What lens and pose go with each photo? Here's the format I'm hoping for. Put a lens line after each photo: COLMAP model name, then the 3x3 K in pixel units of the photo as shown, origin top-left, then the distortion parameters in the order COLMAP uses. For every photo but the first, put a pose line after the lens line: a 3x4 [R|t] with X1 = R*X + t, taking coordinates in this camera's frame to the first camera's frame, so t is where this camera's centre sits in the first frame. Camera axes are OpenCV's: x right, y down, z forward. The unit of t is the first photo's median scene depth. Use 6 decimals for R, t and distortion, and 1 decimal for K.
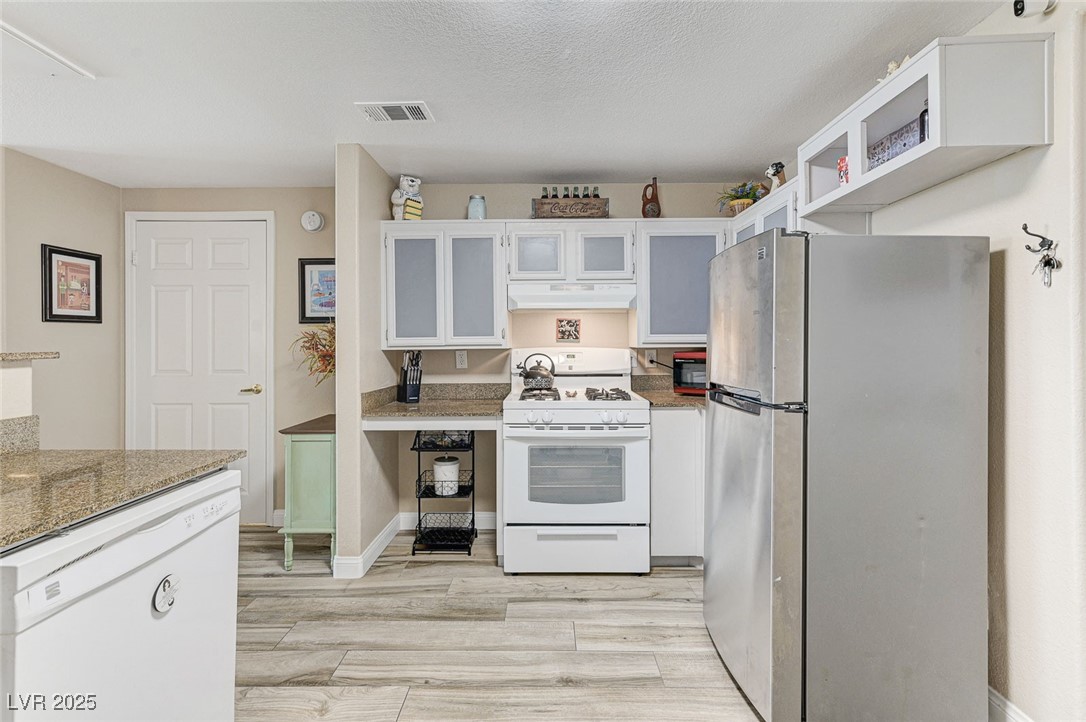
lens RADIAL K [[480.9, 0, 531.7], [0, 480.9, 339.8], [0, 0, 1]] dist [0.003927, 0.000242]
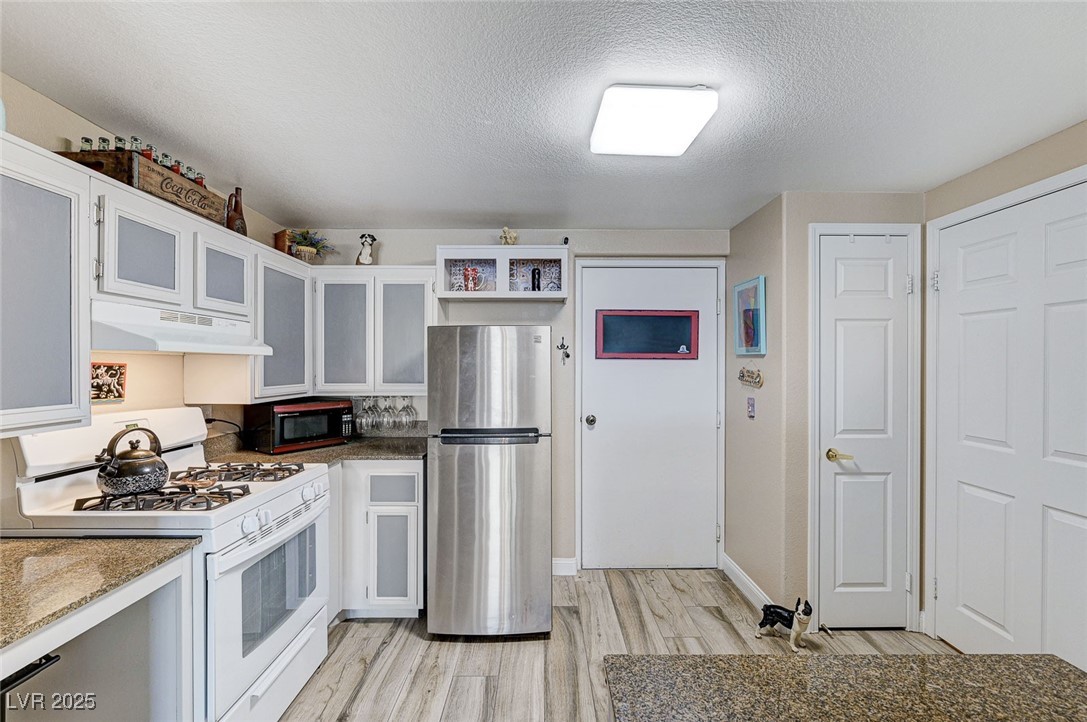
lens RADIAL K [[481.3, 0, 540.8], [0, 481.3, 367.3], [0, 0, 1]] dist [0.003927, 0.000242]
pose [[-0.018351, -0.001919, 0.999830, -0.573404], [-0.005702, 0.999982, 0.001815, -0.047901], [-0.999815, -0.005668, -0.018361, 0.542238]]
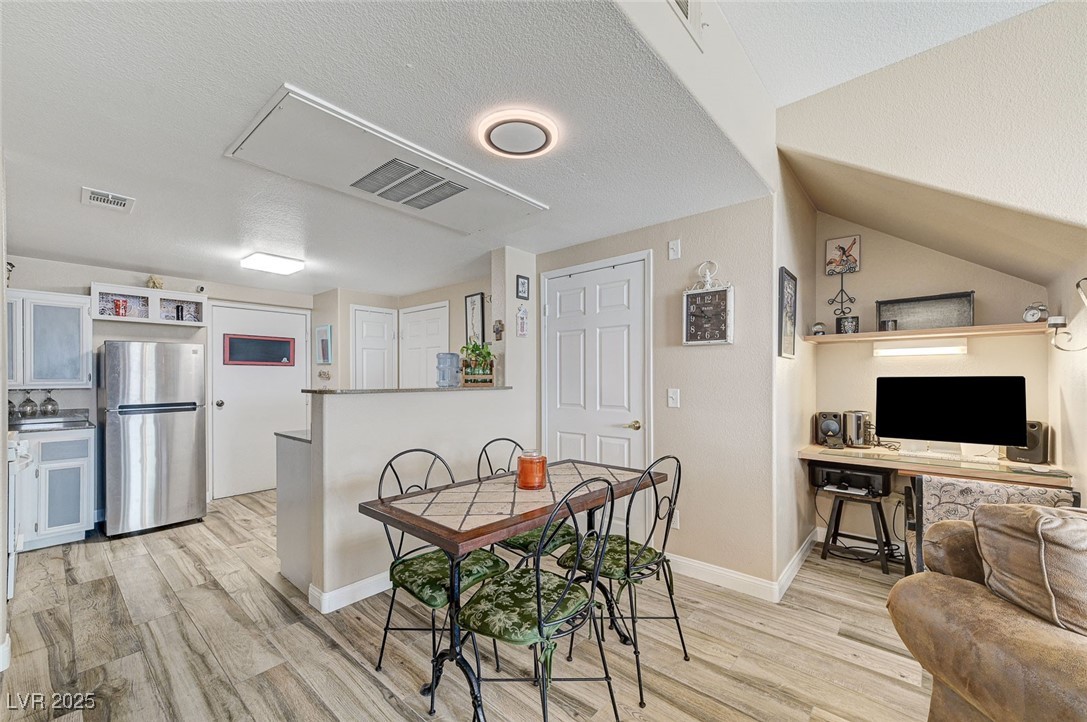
lens RADIAL K [[443.7, 0, 544.1], [0, 443.7, 376.2], [0, 0, 1]] dist [0.004643, 0.000444]
pose [[-0.754957, 0.011501, 0.655673, -1.428948], [0.003902, 0.999907, -0.013046, 0.000763], [-0.655762, -0.007290, -0.754932, 0.859691]]
